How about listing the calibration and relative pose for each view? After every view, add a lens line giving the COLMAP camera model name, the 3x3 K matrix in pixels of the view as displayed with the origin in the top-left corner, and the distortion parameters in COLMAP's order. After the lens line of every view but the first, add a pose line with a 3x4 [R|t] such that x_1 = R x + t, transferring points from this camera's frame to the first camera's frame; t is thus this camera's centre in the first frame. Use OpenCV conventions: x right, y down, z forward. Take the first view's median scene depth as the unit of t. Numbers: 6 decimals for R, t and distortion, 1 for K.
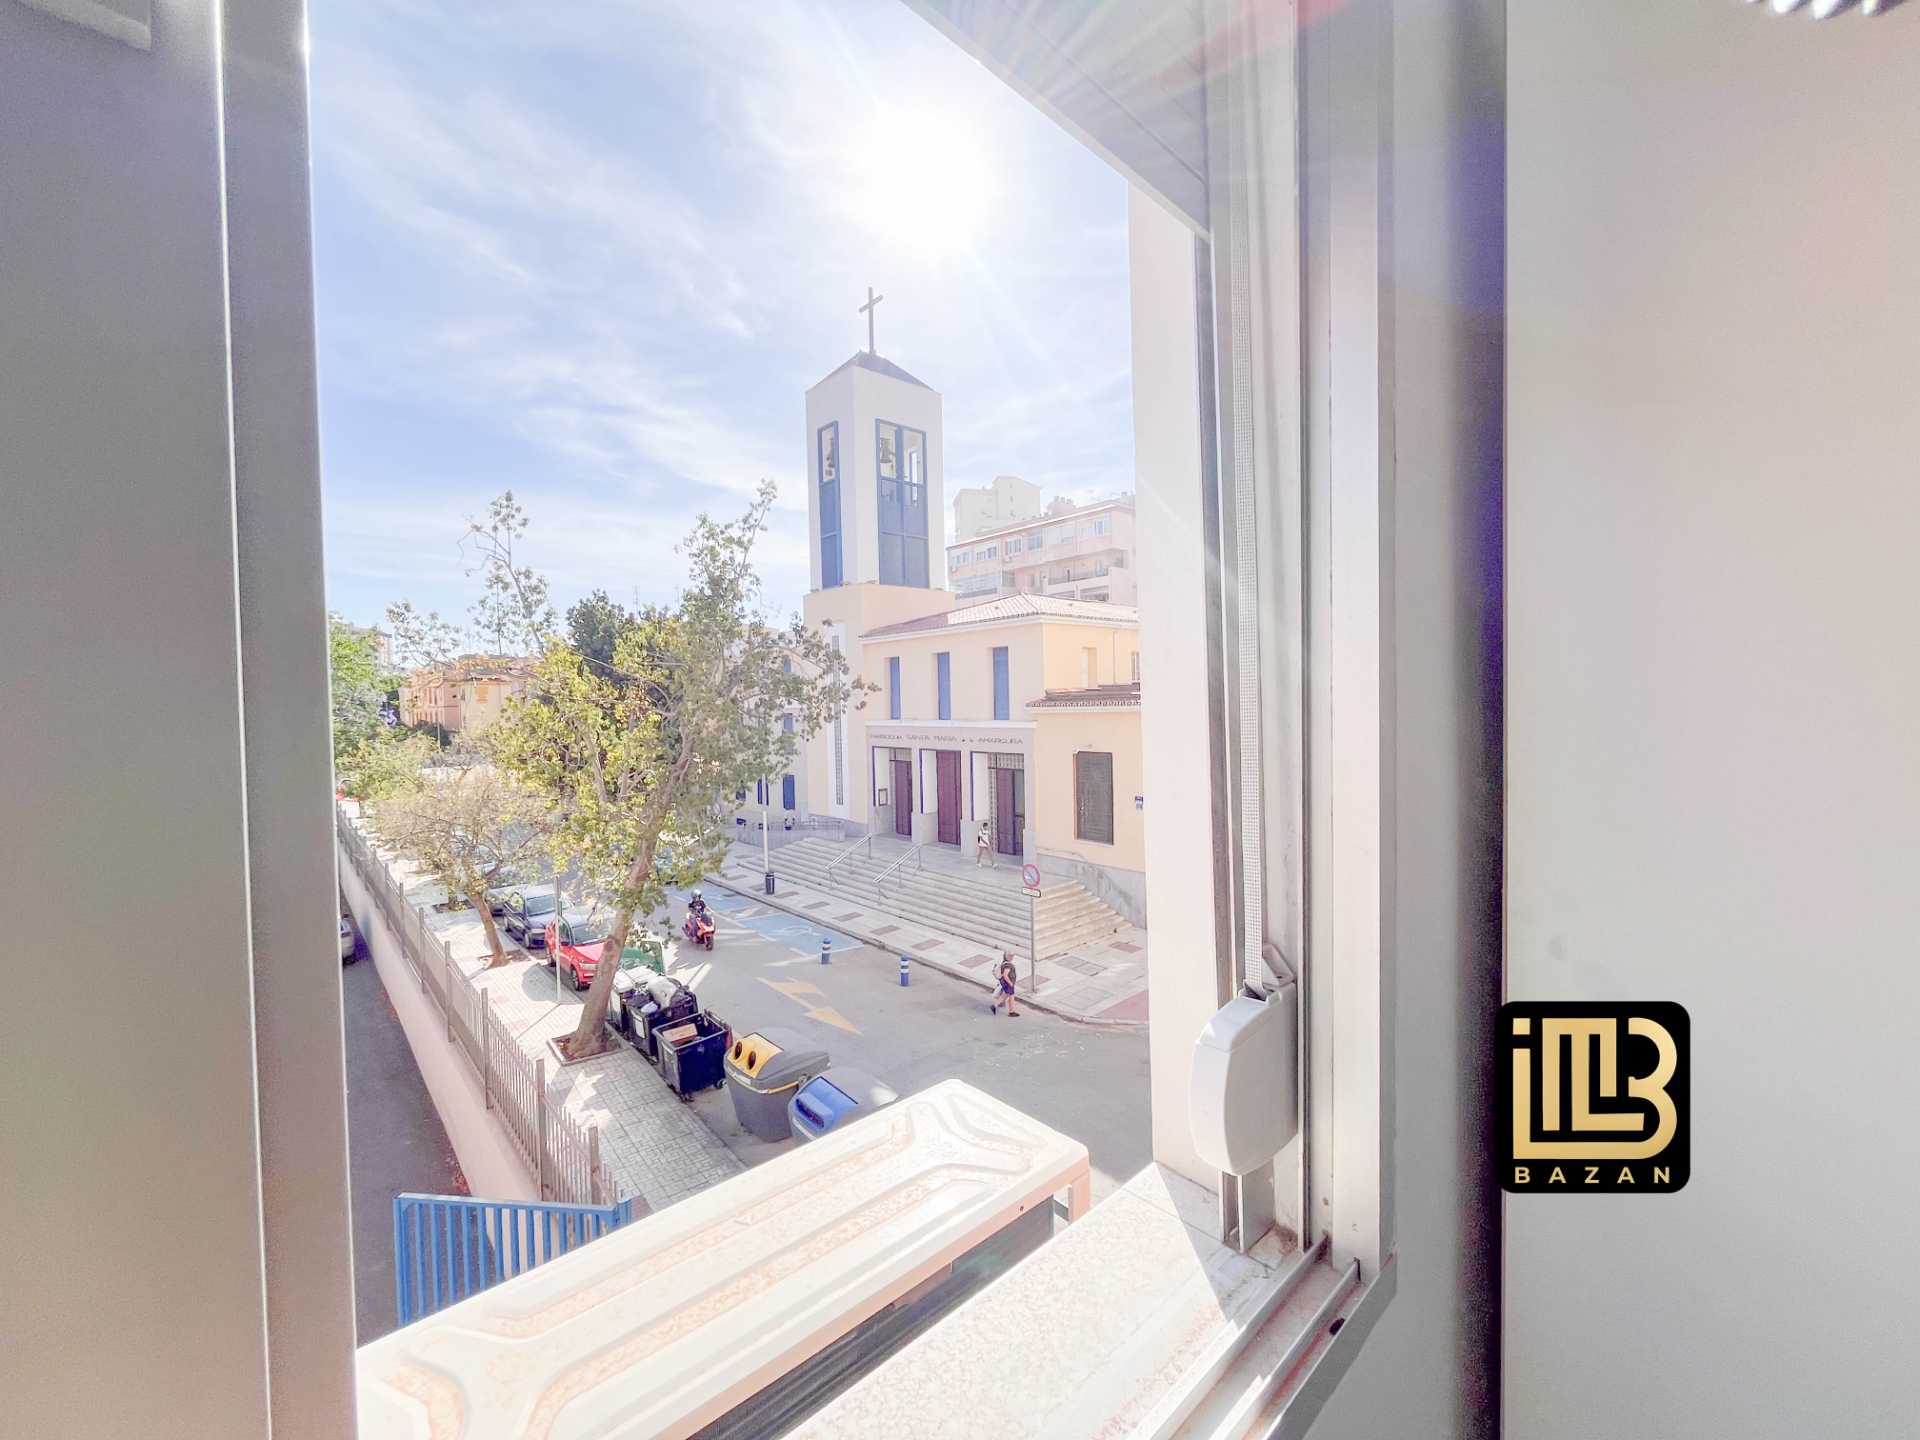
lens RADIAL K [[777.9, 0, 954.5], [0, 777.9, 720.4], [0, 0, 1]] dist [-0.004276, -0.000170]
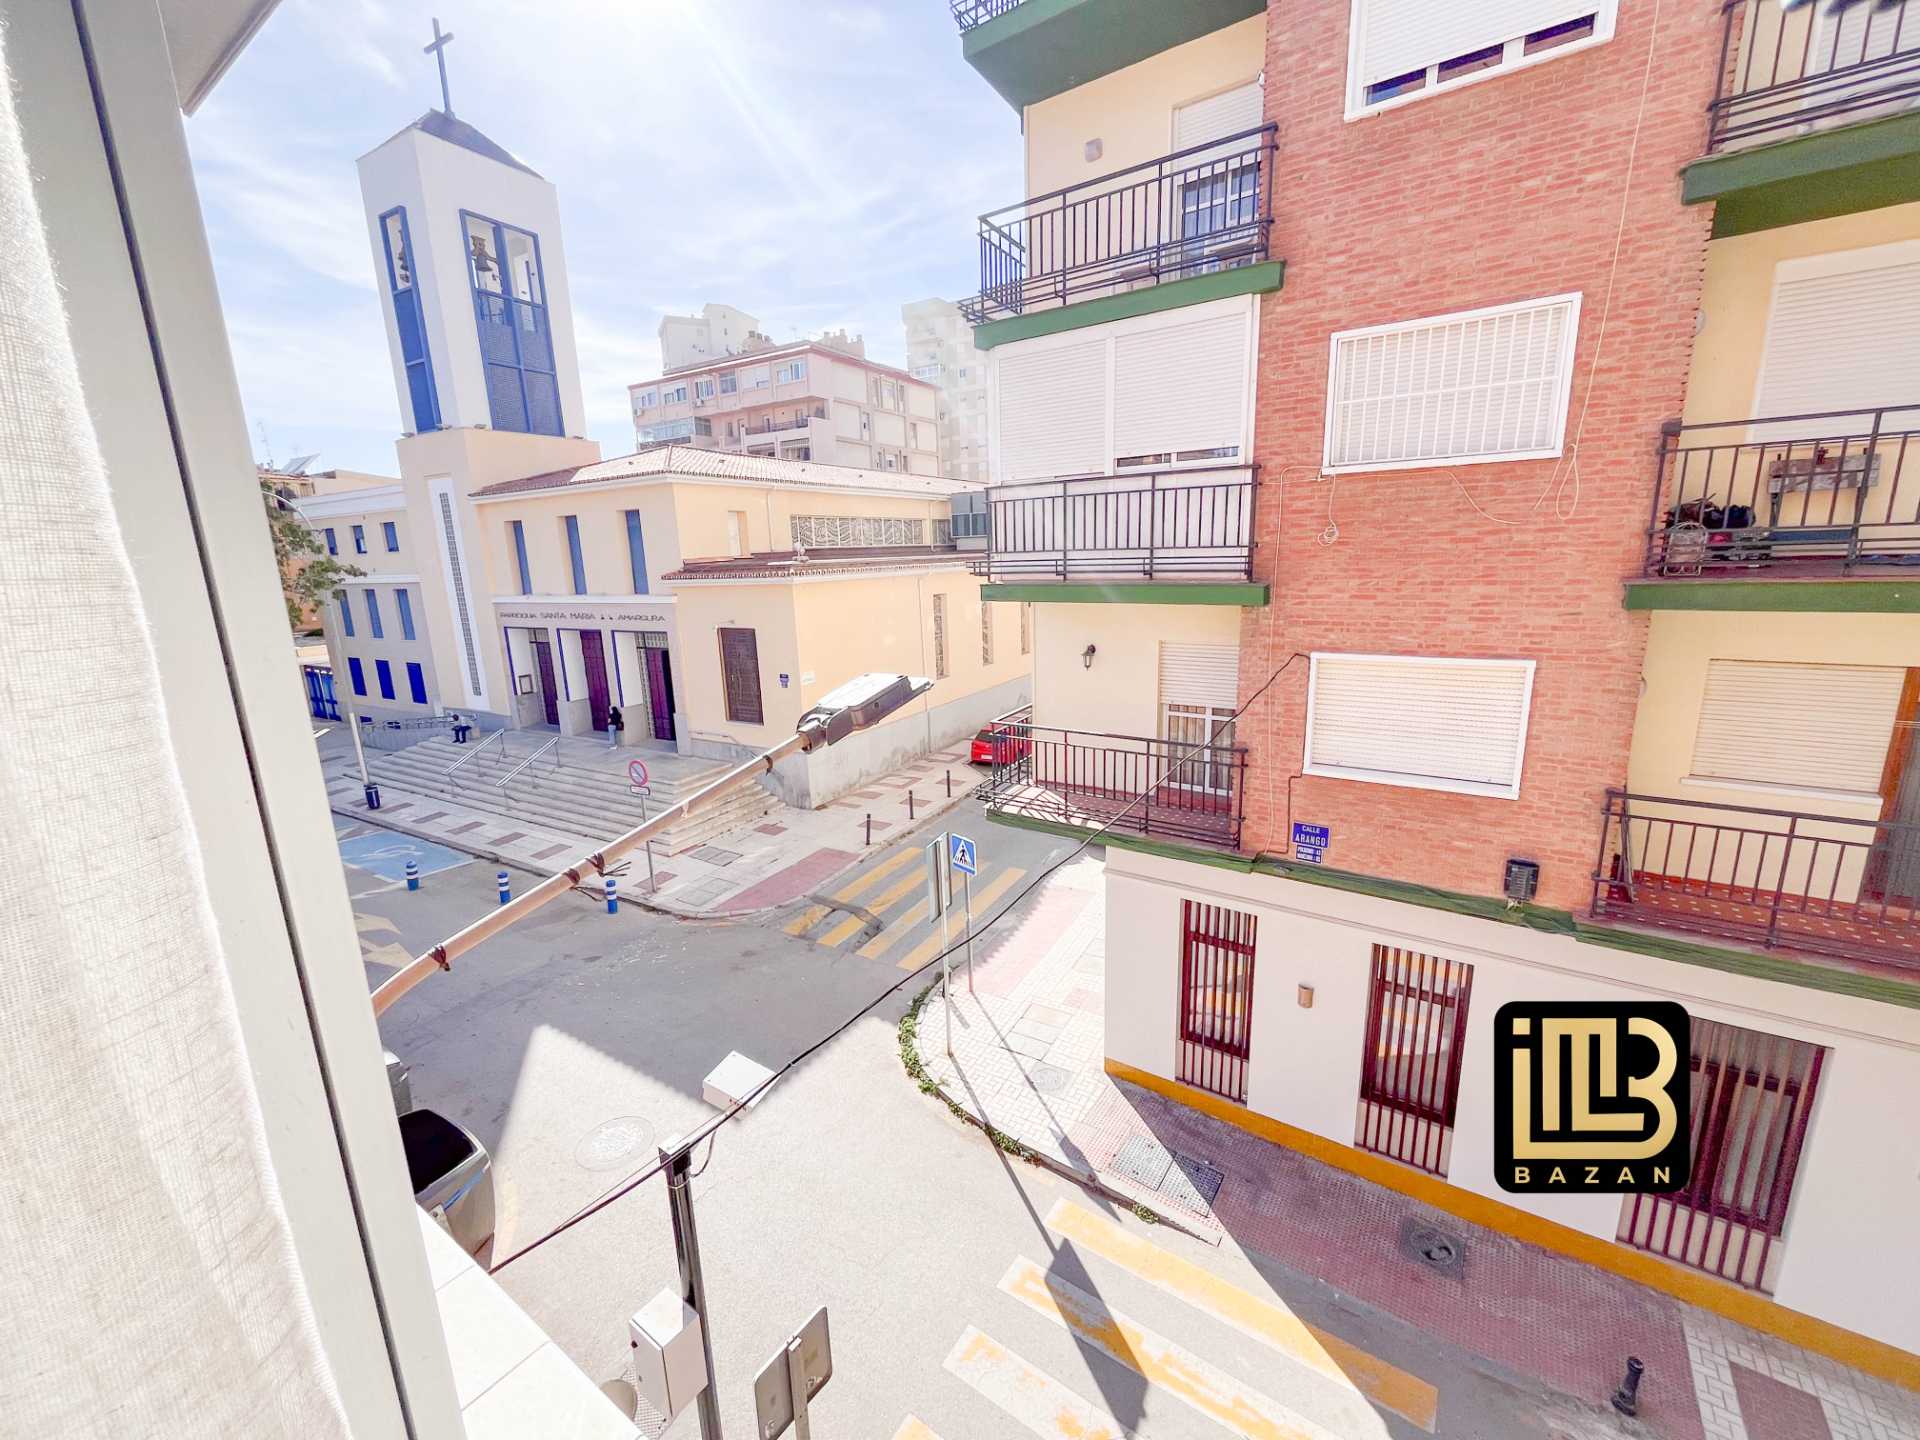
lens RADIAL K [[777.9, 0, 960.0], [0, 777.9, 719.3], [0, 0, 1]] dist [-0.004276, -0.000170]
pose [[0.951360, -0.076293, 0.298487, 0.125748], [0.021843, 0.983118, 0.181666, -0.013039], [-0.307307, -0.166310, 0.936965, 0.025591]]
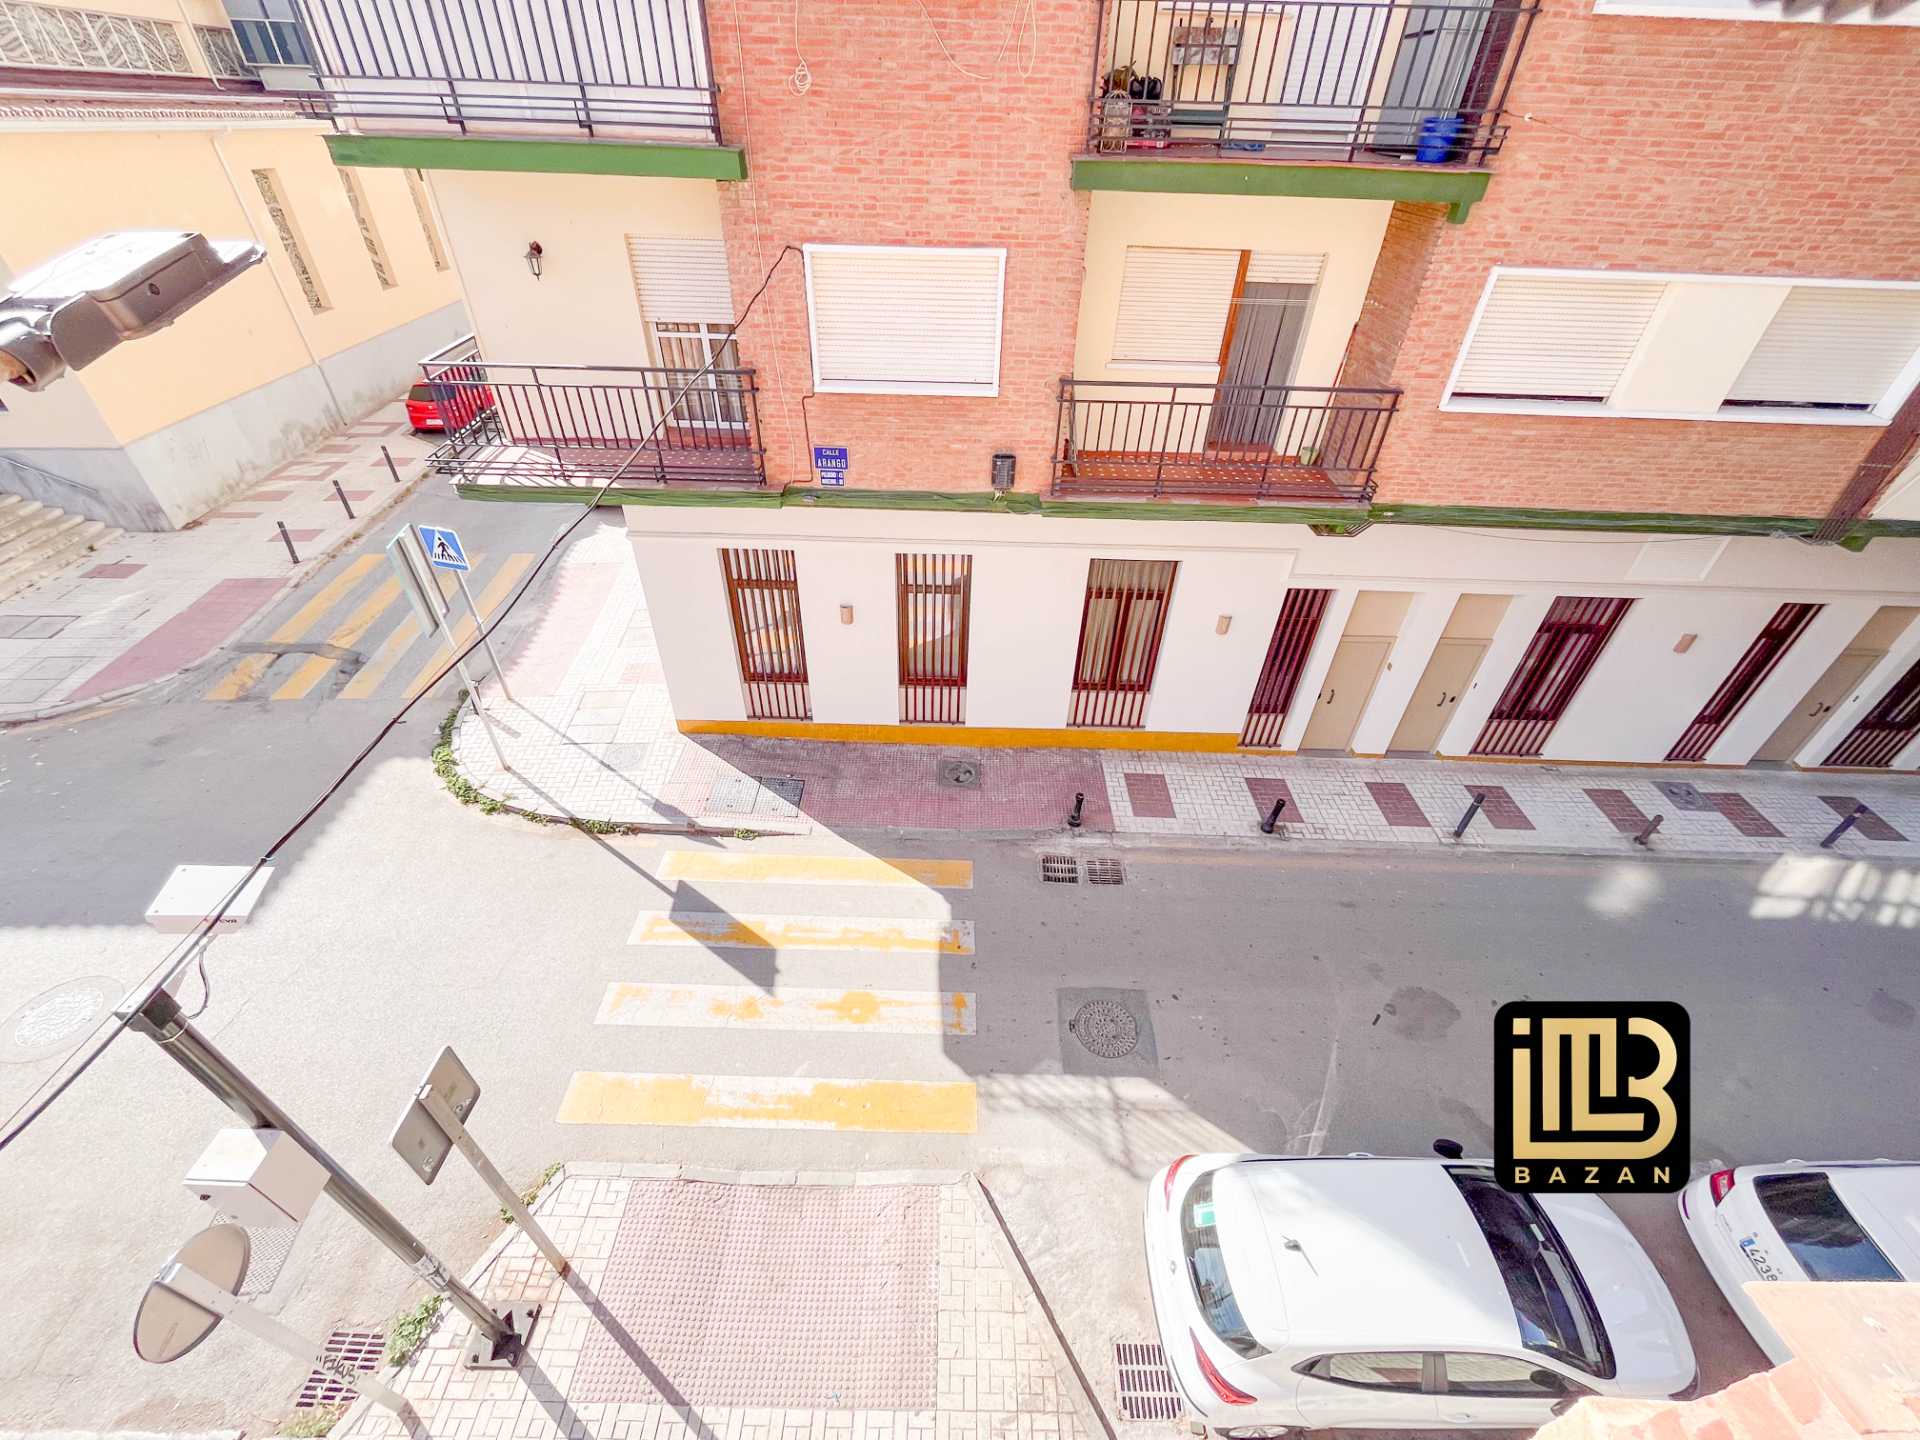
lens RADIAL K [[777.9, 0, 957.6], [0, 777.9, 724.0], [0, 0, 1]] dist [-0.004276, -0.000170]
pose [[0.609479, -0.459292, 0.646209, 0.130629], [-0.015378, 0.808093, 0.588855, -0.004555], [-0.792653, -0.368832, 0.485452, 0.037910]]
